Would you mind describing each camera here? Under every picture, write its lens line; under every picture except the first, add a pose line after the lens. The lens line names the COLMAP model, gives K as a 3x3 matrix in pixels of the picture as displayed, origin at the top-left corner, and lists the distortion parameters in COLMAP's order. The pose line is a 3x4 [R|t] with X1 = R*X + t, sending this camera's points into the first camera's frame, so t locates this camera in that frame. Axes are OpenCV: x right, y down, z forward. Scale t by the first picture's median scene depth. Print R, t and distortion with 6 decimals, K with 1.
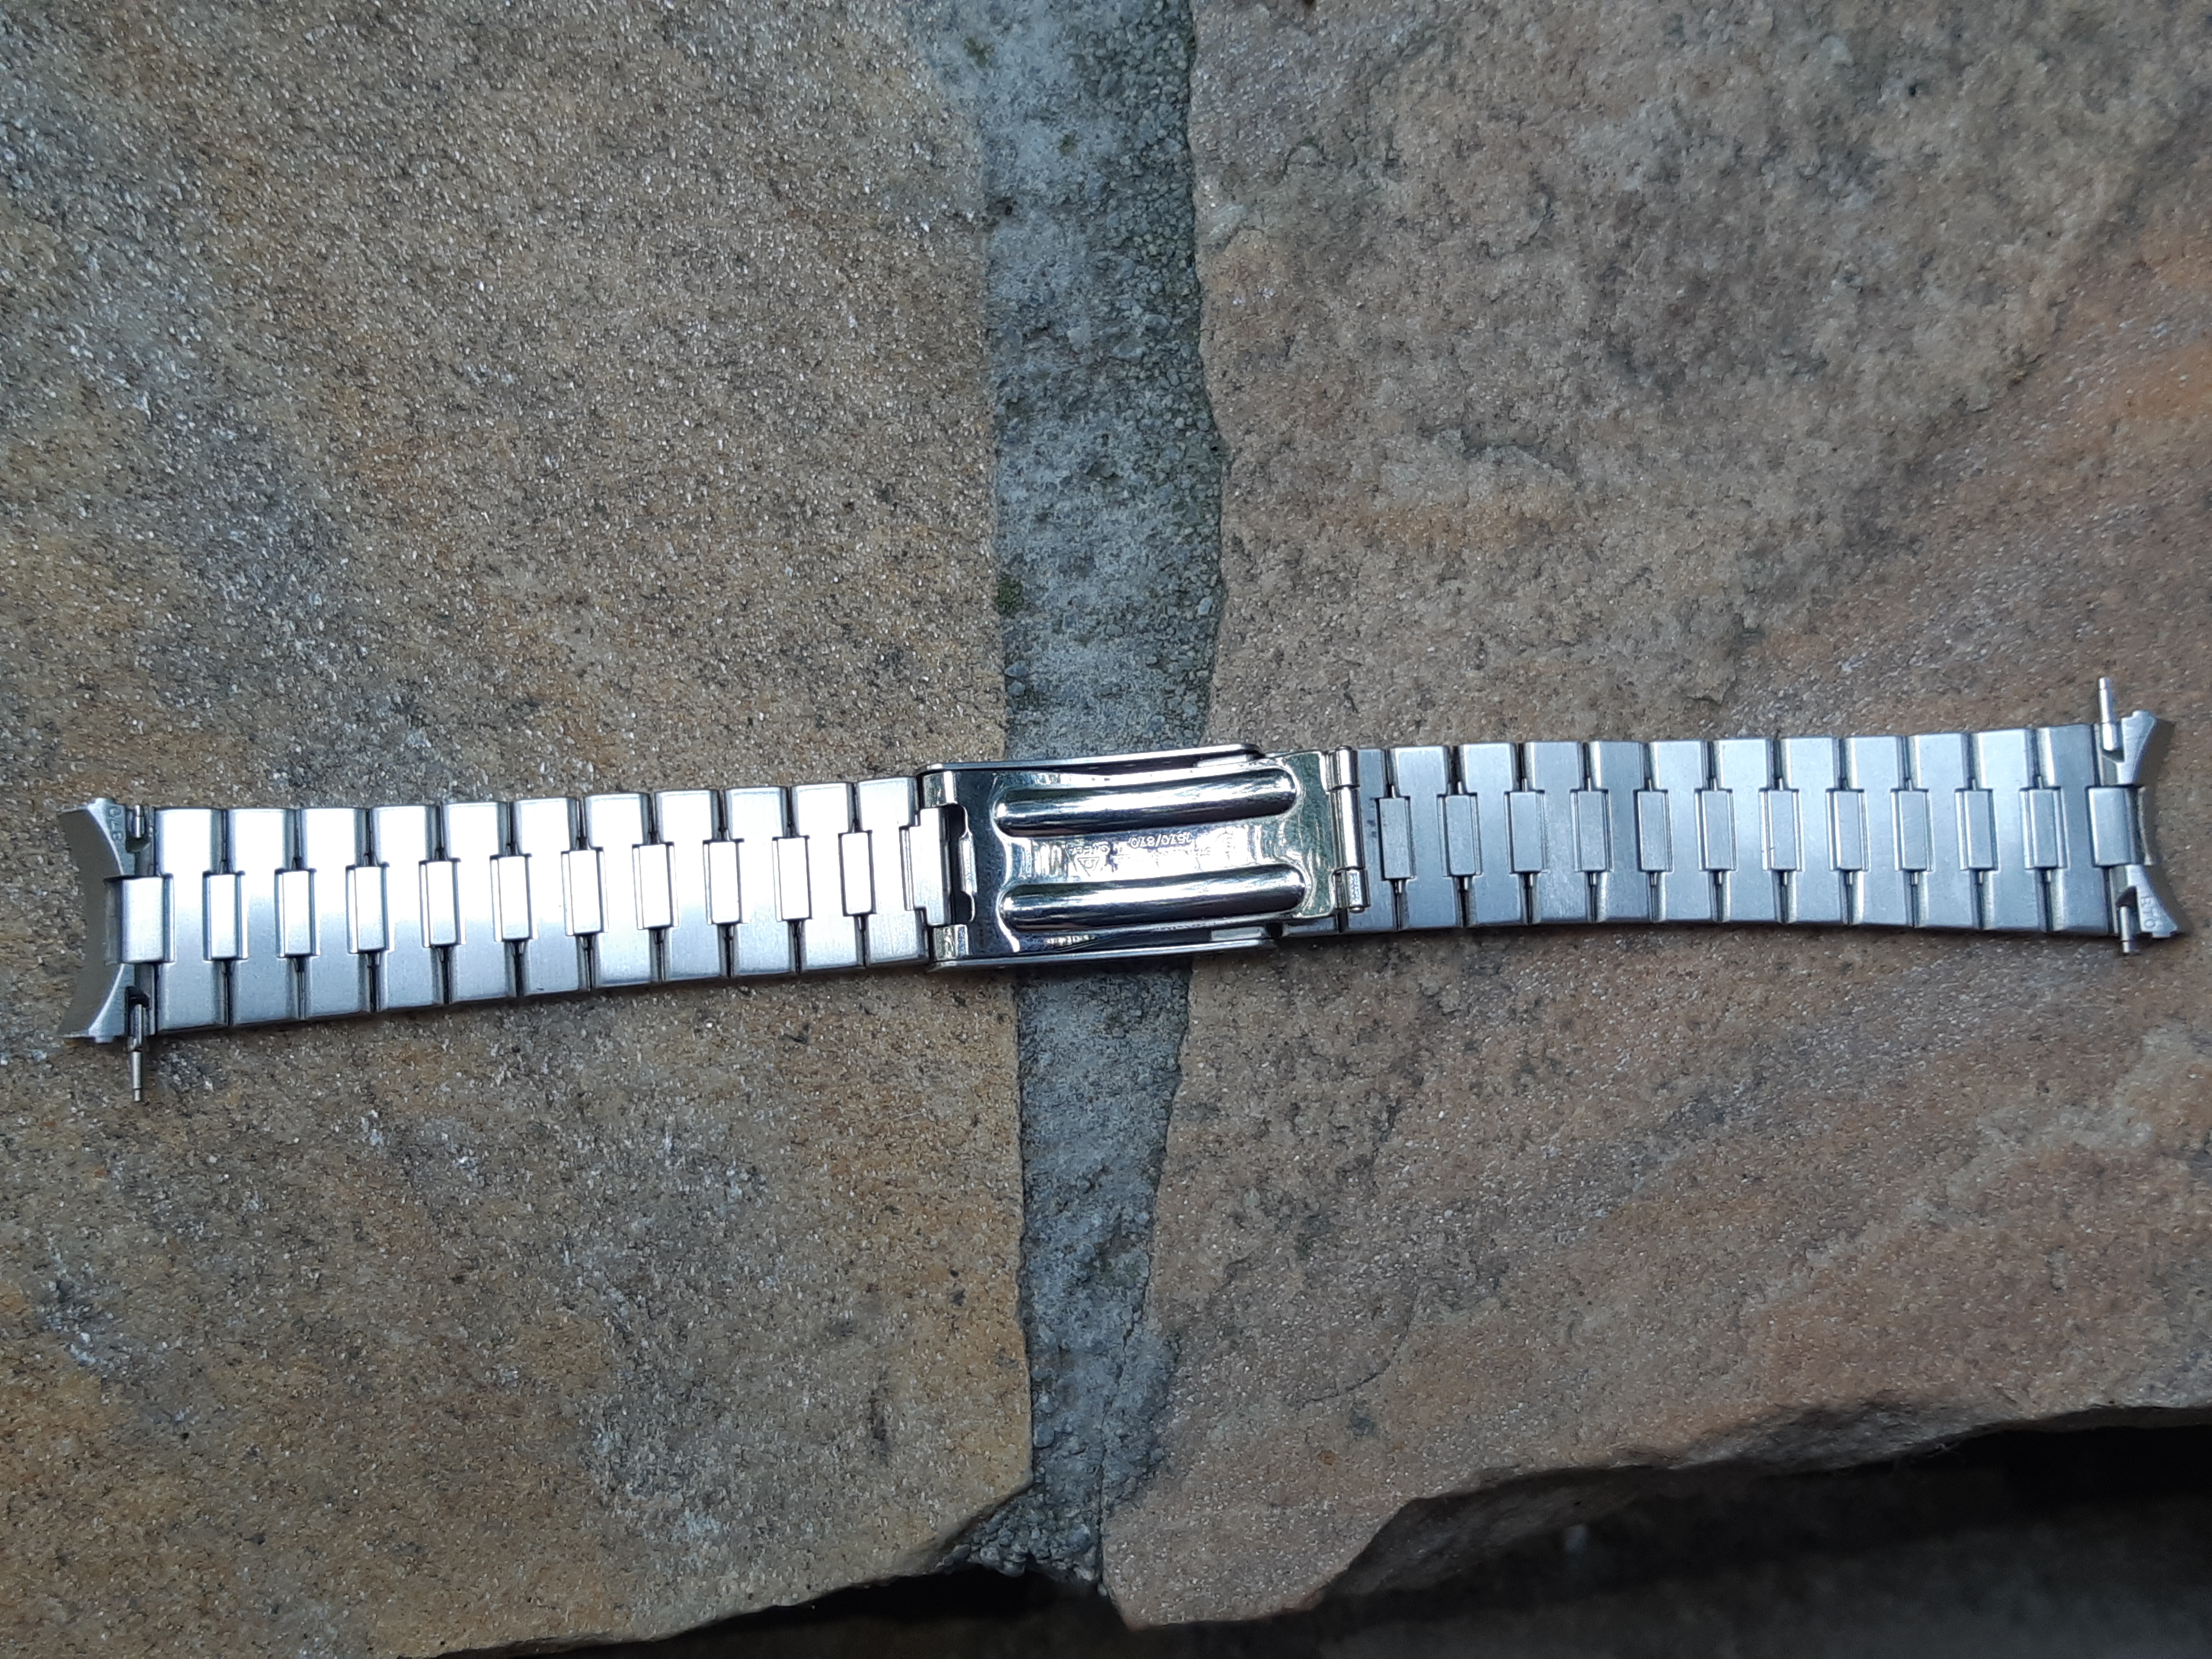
lens RADIAL K [[3905.4, 0, 1077.0], [0, 3905.4, 825.3], [0, 0, 1]] dist [0.541466, -3.149552]
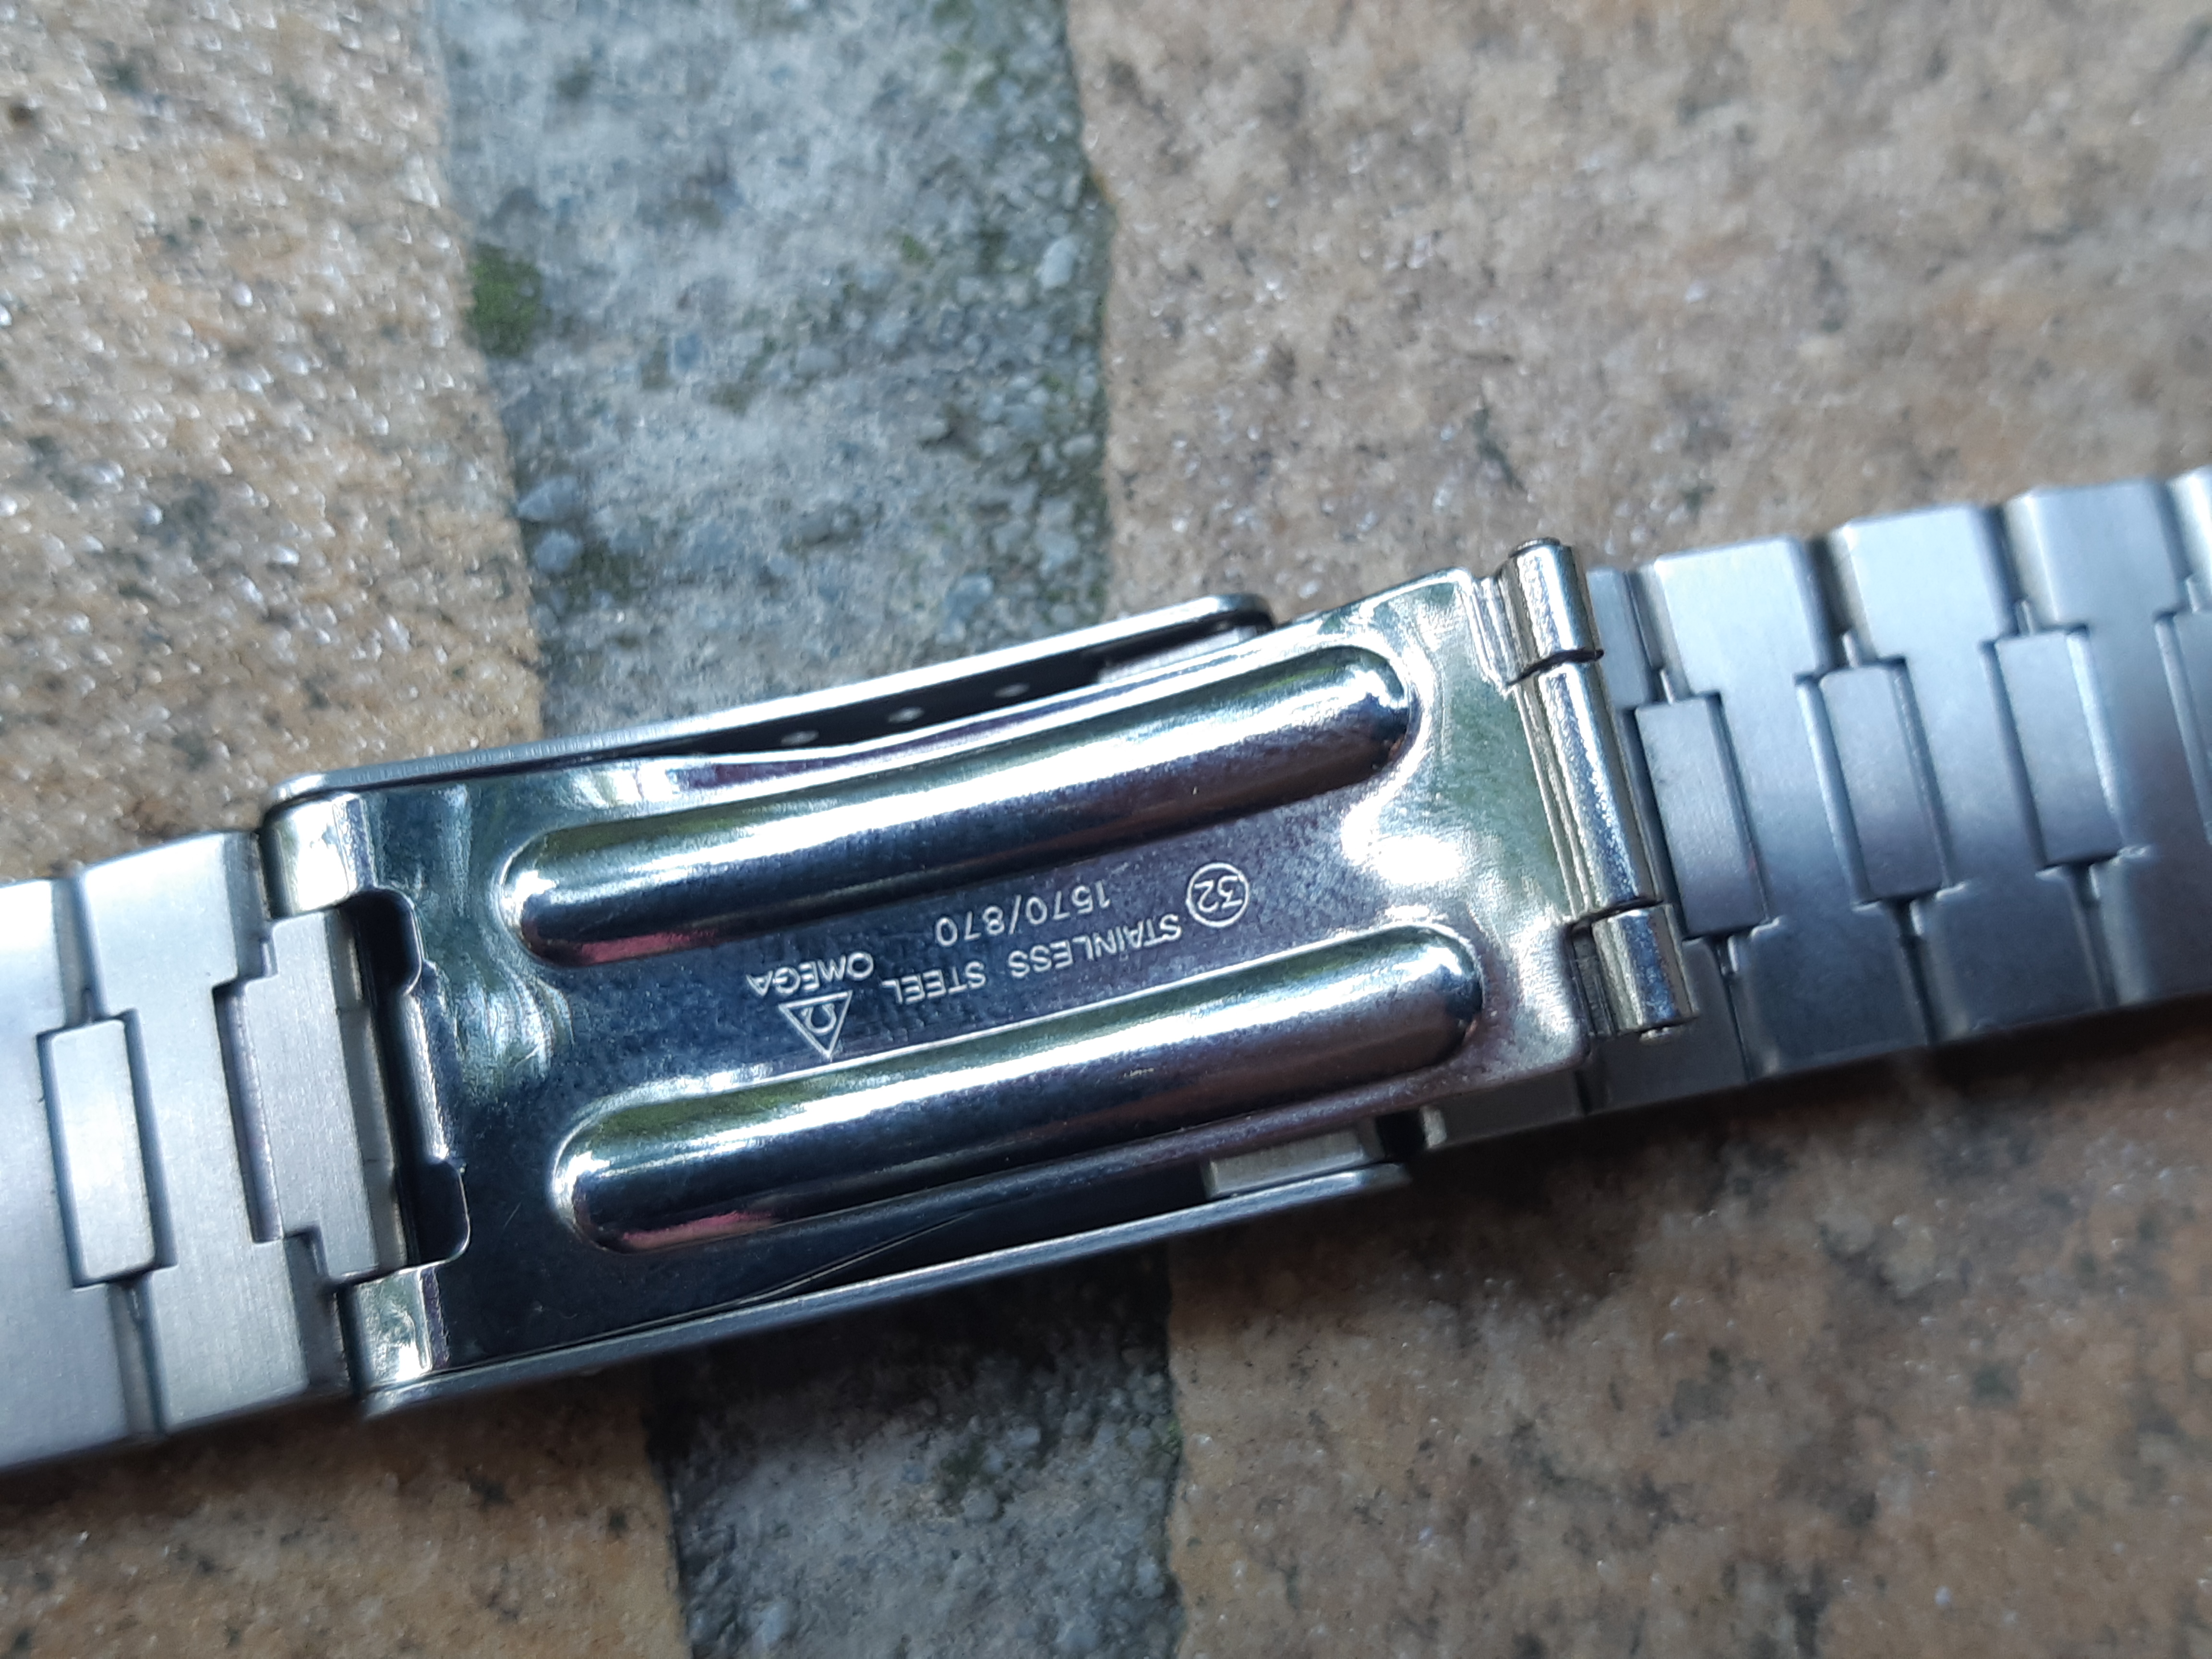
lens RADIAL K [[3106.1, 0, 1060.7], [0, 3106.1, 745.4], [0, 0, 1]] dist [0.181619, -0.995685]
pose [[0.989741, -0.142770, 0.005469, 0.025090], [0.142729, 0.986282, -0.082919, 0.011675], [0.006444, 0.082849, 0.996541, 0.719852]]
